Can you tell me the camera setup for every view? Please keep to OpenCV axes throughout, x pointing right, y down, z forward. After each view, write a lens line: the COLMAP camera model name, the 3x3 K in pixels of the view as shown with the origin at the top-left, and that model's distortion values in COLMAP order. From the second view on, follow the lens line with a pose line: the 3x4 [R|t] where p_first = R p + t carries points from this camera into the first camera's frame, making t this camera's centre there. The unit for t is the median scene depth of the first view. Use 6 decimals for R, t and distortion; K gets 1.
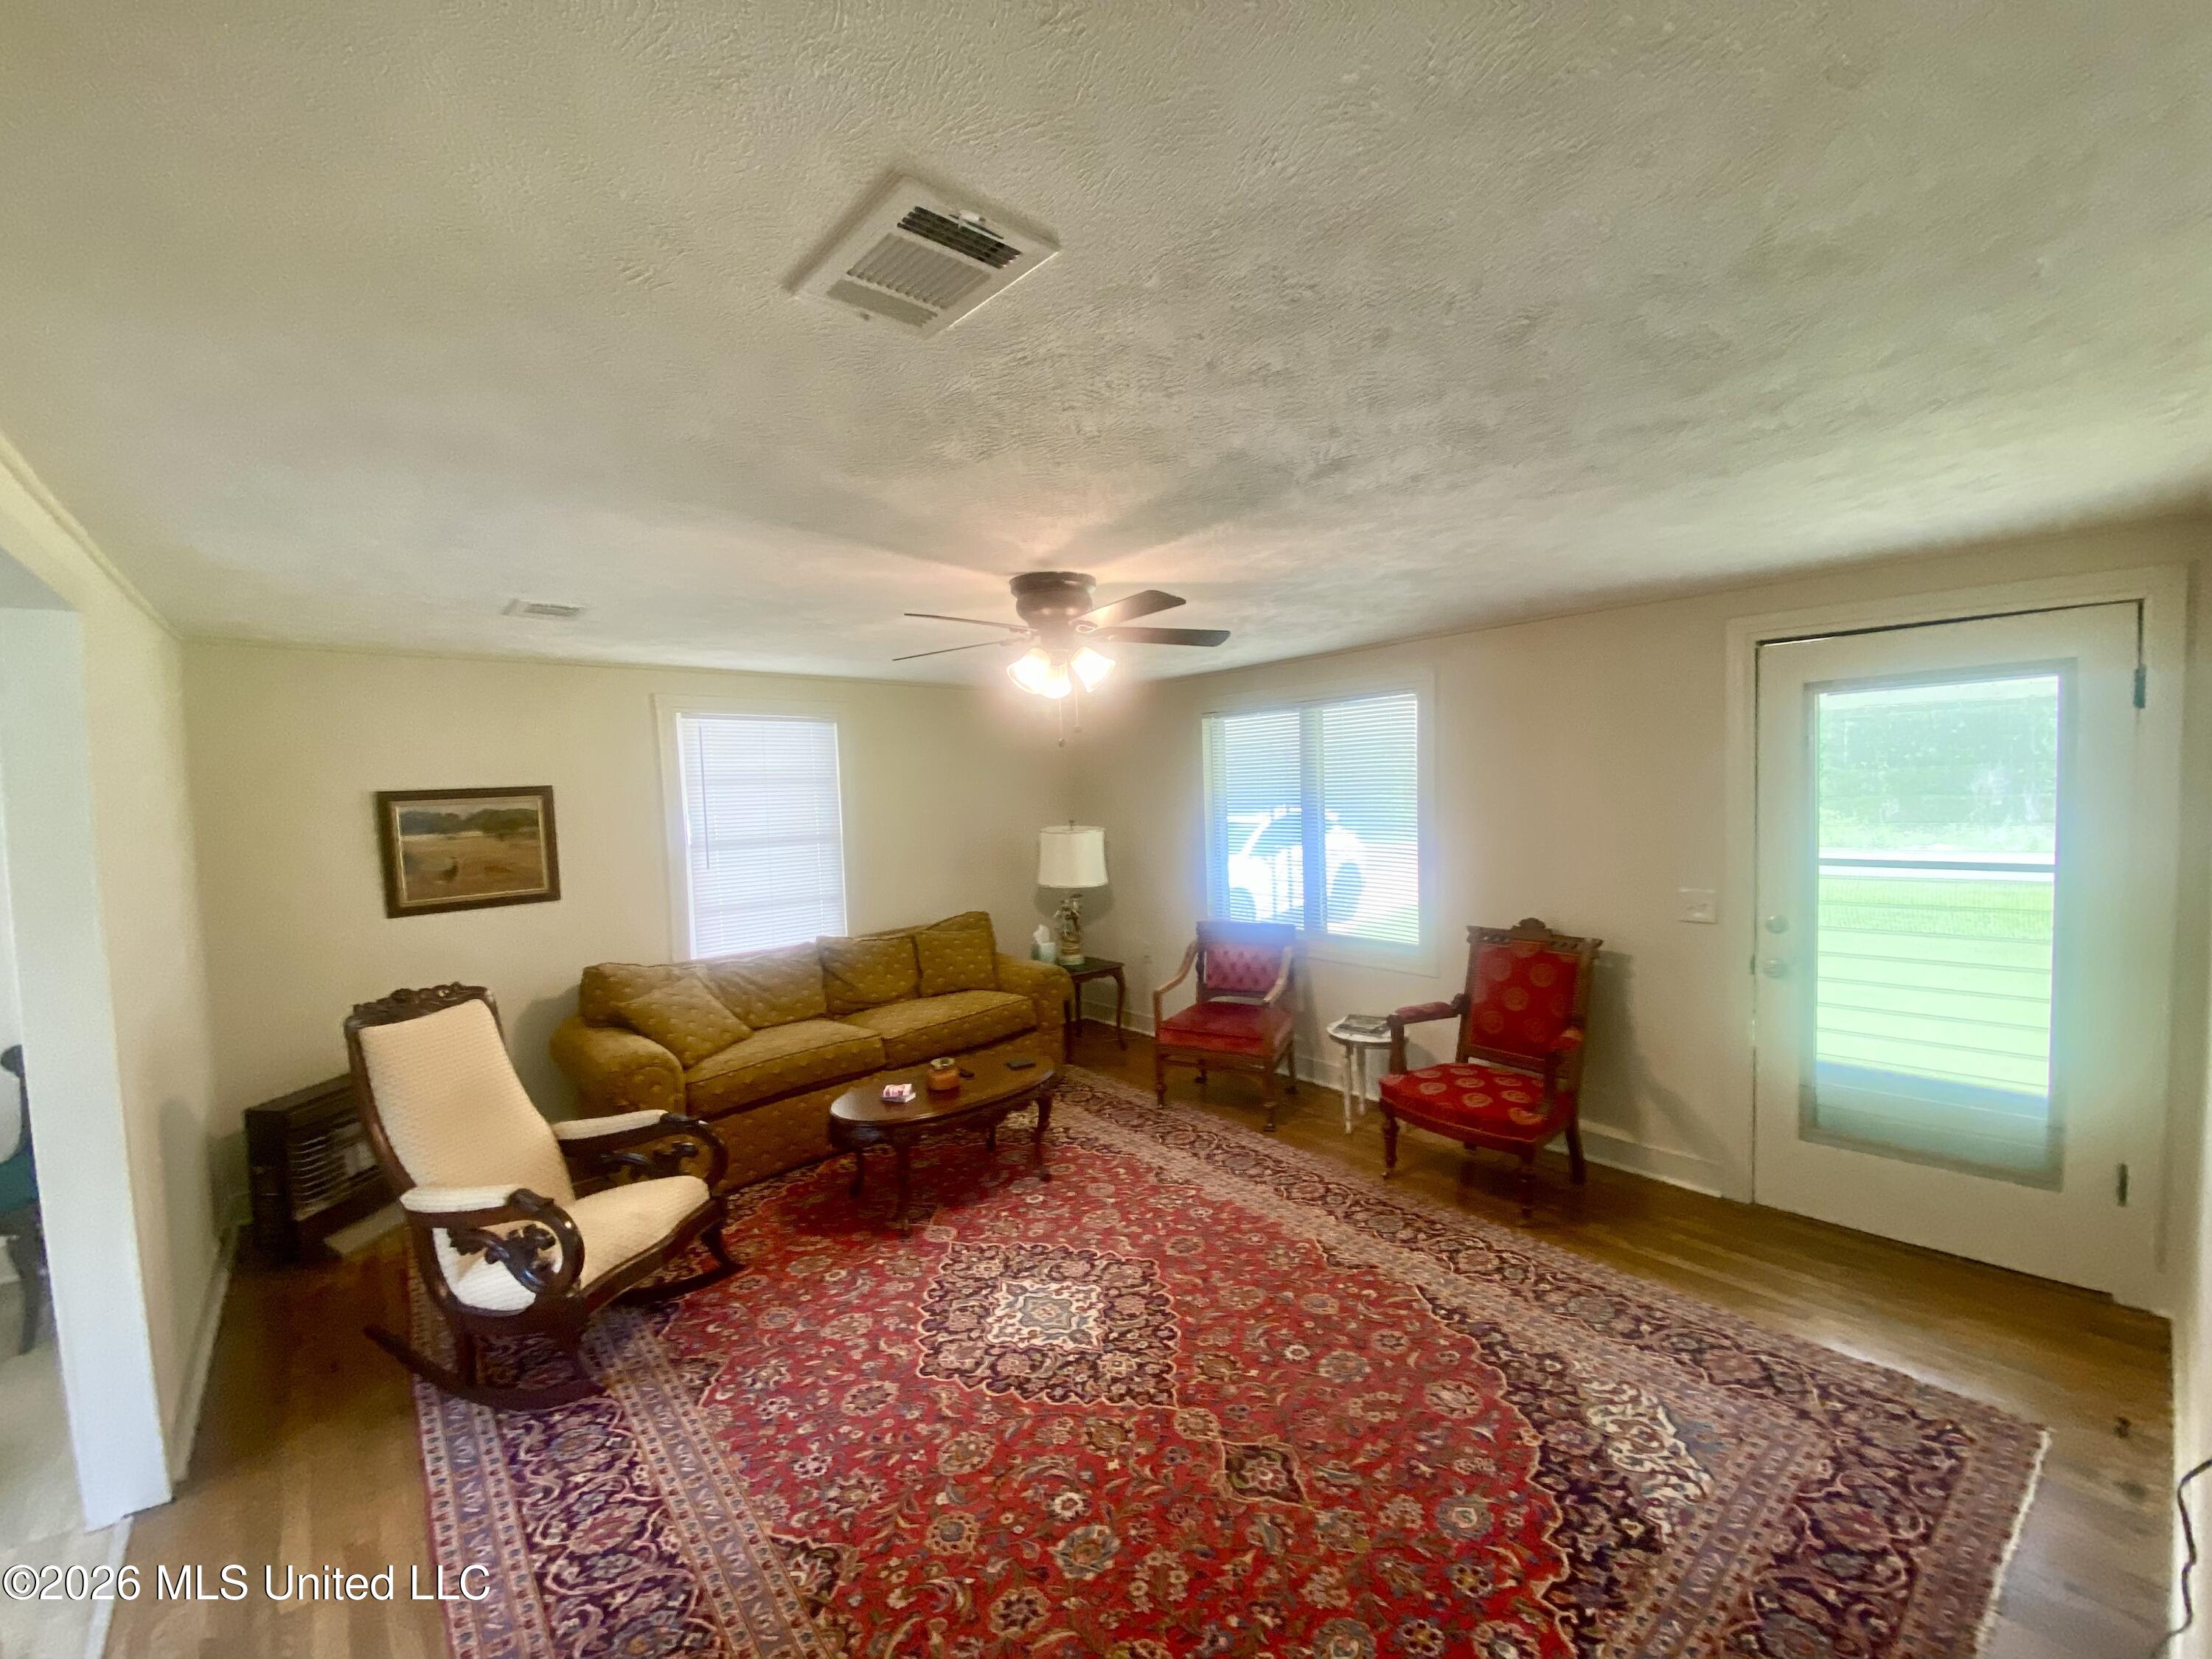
lens RADIAL K [[900.9, 0, 1093.1], [0, 900.9, 846.6], [0, 0, 1]] dist [0.016026, -0.001783]
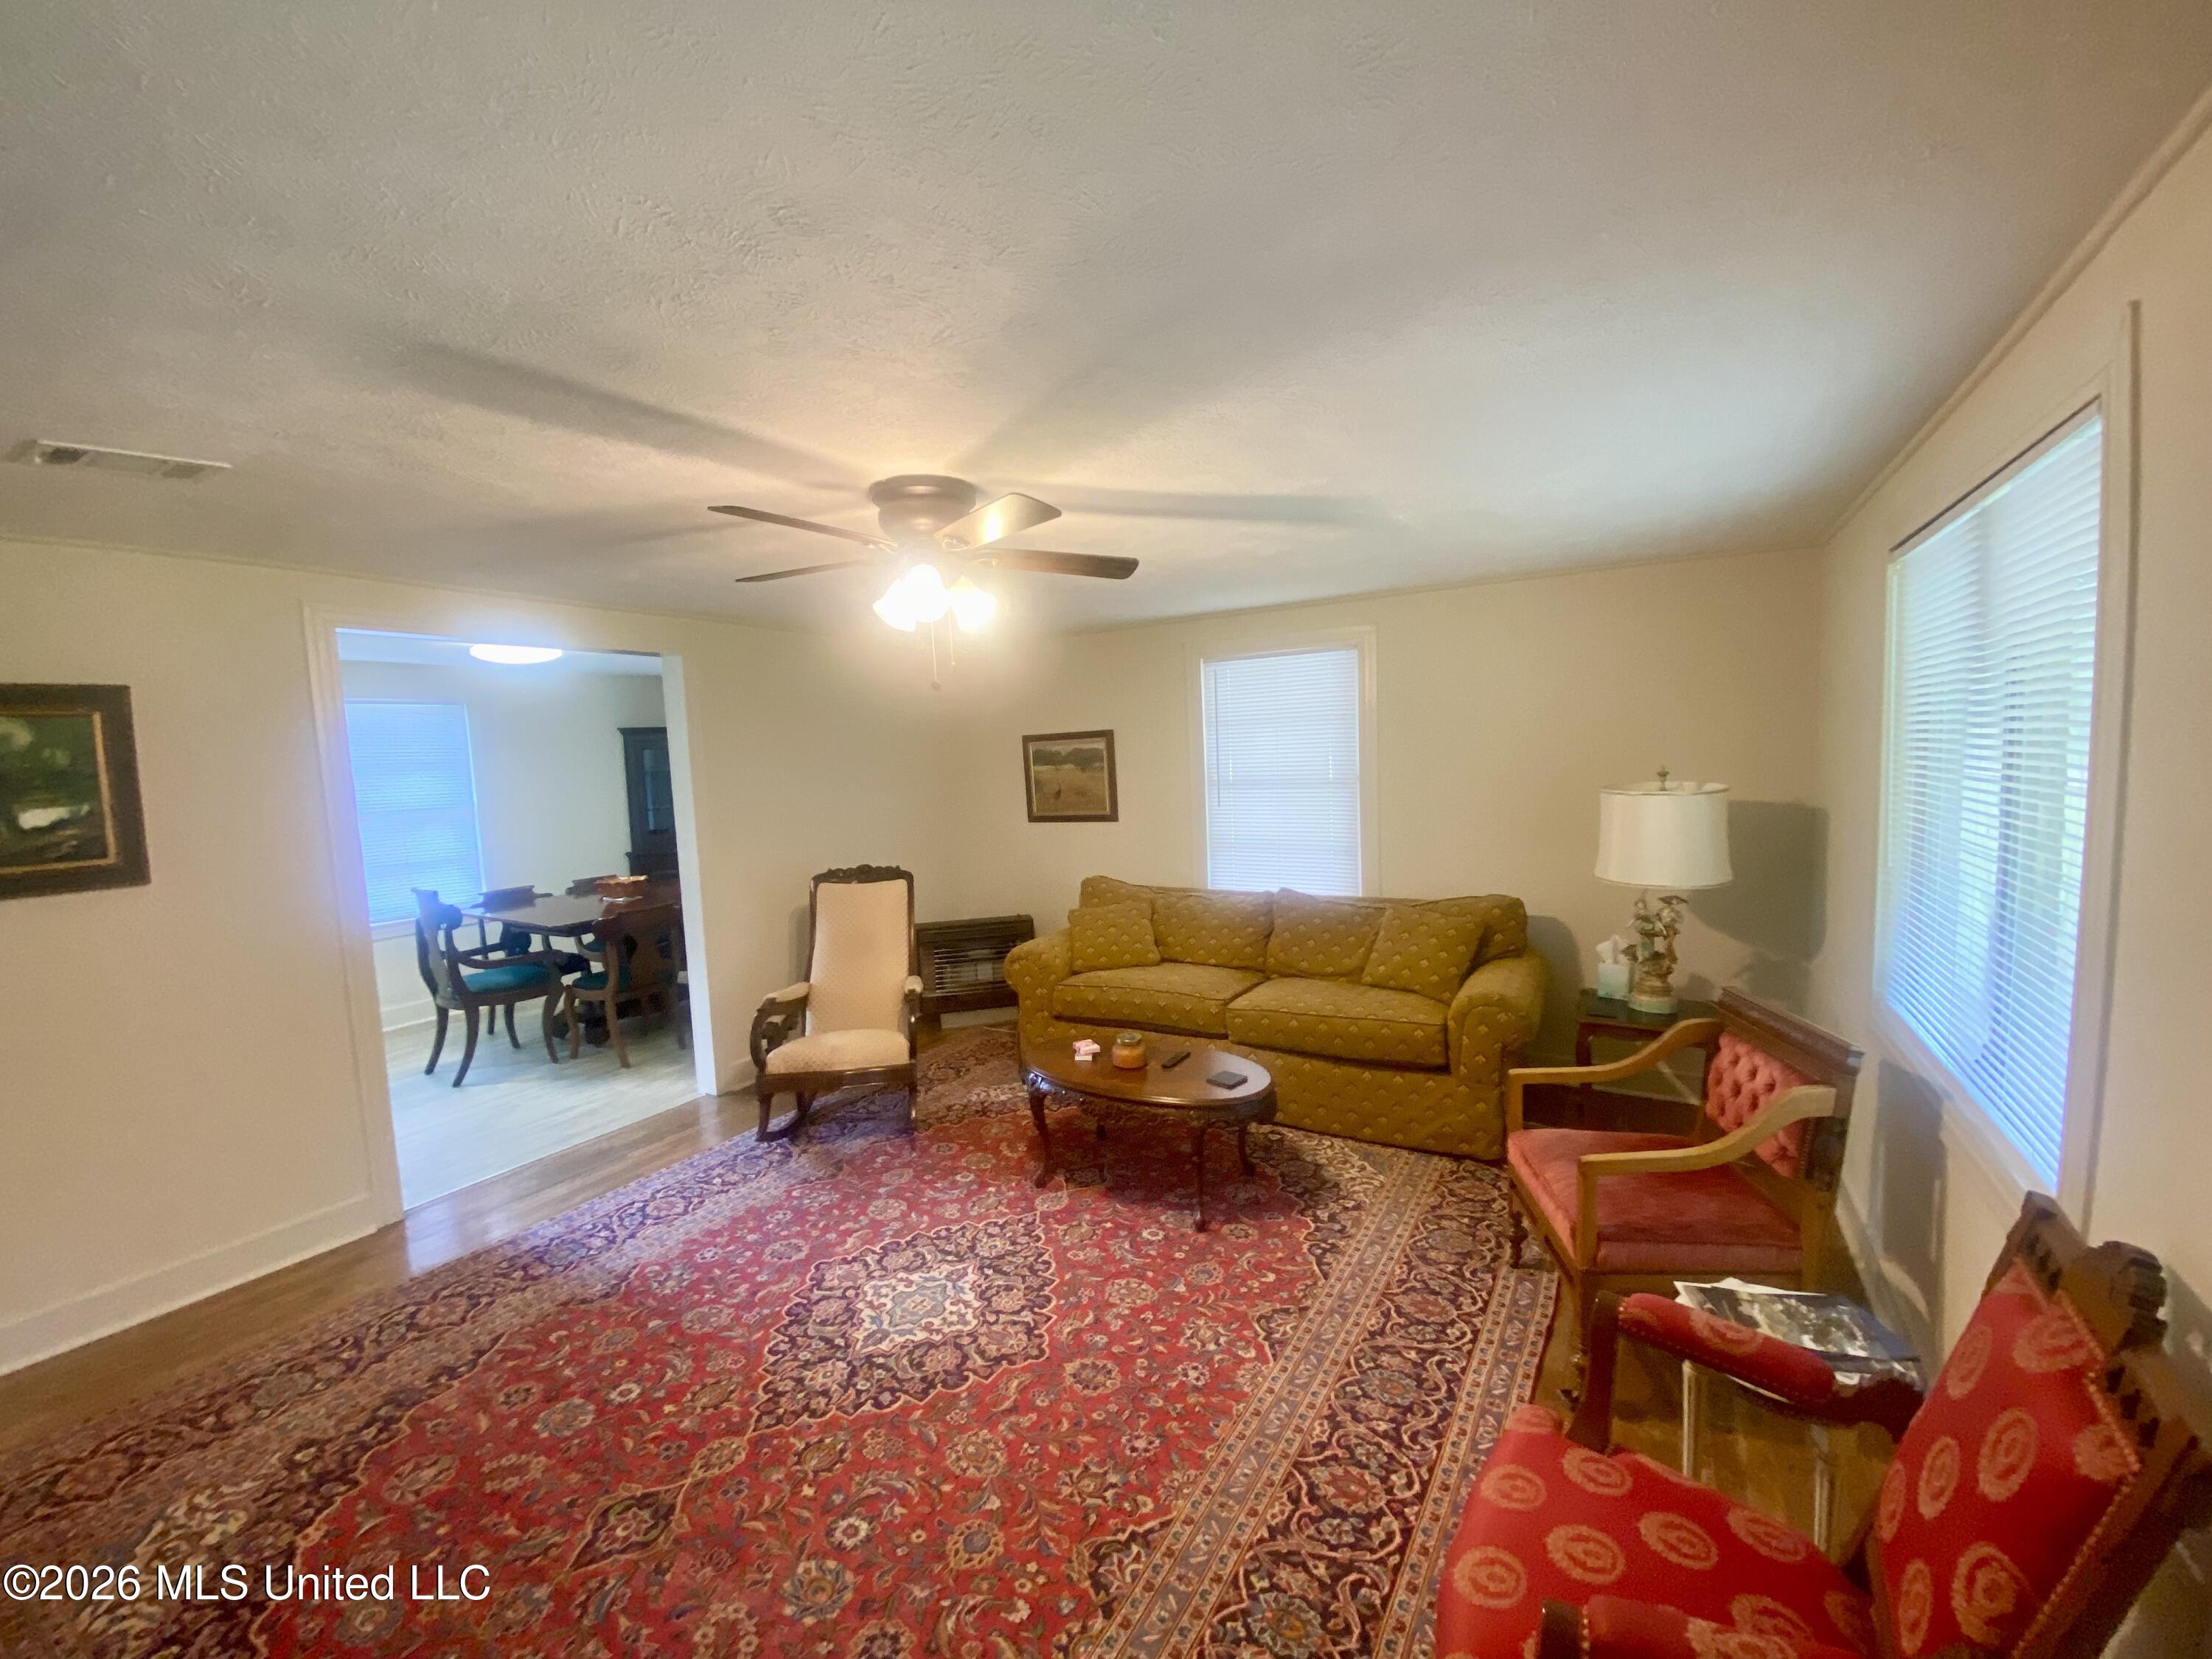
lens RADIAL K [[900.9, 0, 1102.0], [0, 900.9, 808.6], [0, 0, 1]] dist [0.016026, -0.001783]
pose [[0.323789, 0.090243, -0.941816, 0.769057], [-0.035420, 0.995899, 0.083248, -0.082217], [0.945466, 0.006405, 0.325658, 0.774153]]
